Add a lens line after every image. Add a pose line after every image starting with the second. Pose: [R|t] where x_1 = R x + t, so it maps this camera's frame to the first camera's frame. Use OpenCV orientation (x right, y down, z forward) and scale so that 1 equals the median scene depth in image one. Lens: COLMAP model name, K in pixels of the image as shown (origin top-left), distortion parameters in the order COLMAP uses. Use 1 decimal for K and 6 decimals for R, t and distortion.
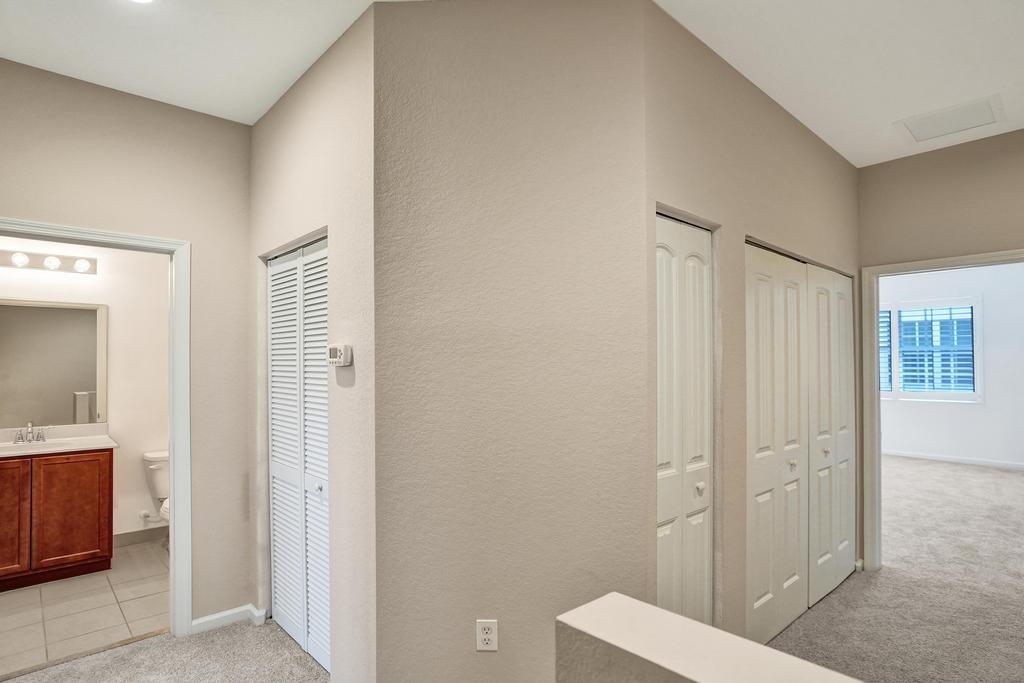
lens RADIAL K [[548.9, 0, 506.8], [0, 548.9, 358.1], [0, 0, 1]] dist [-0.049891, 0.024624]
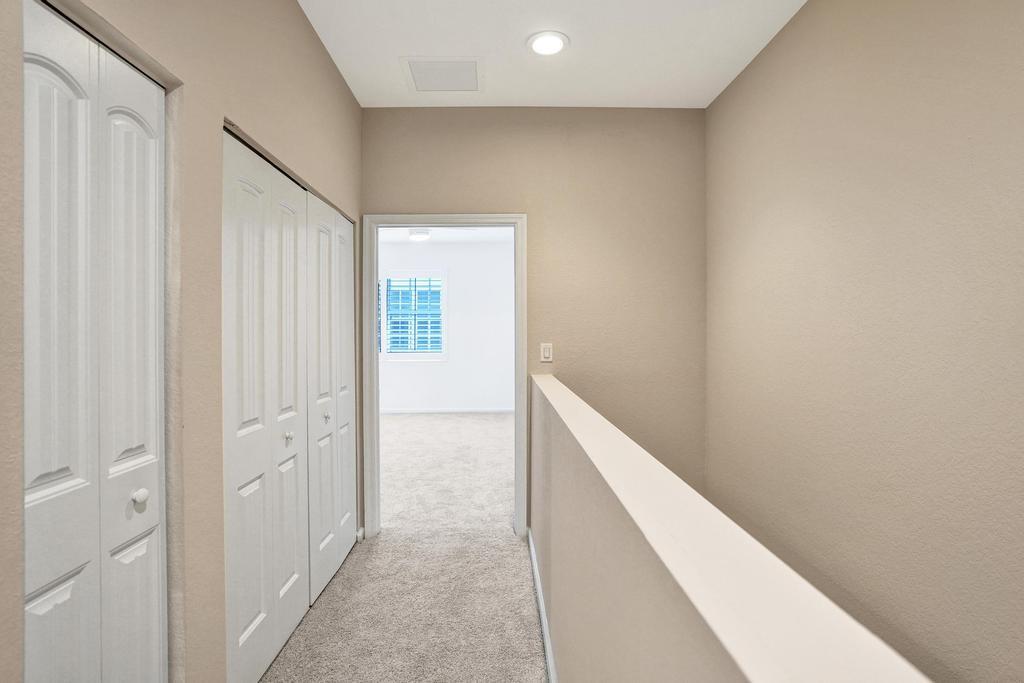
lens RADIAL K [[548.9, 0, 513.2], [0, 548.9, 336.2], [0, 0, 1]] dist [-0.049891, 0.024624]
pose [[0.647014, -0.001608, 0.762476, 0.128863], [-0.007884, 0.999930, 0.008799, 0.036727], [-0.762437, -0.011705, 0.646956, 0.227213]]
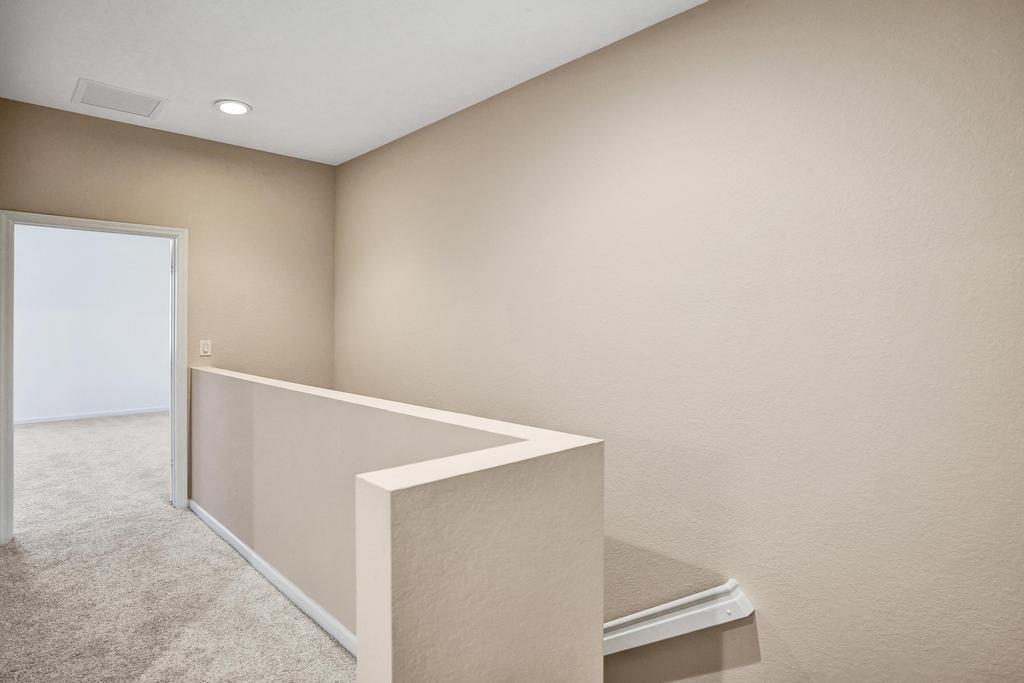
lens RADIAL K [[548.9, 0, 516.3], [0, 548.9, 336.3], [0, 0, 1]] dist [-0.049891, 0.024624]
pose [[-0.059727, -0.005404, 0.998200, -0.322542], [-0.010786, 0.999930, 0.004768, 0.036609], [-0.998156, -0.010482, -0.059781, 0.228859]]
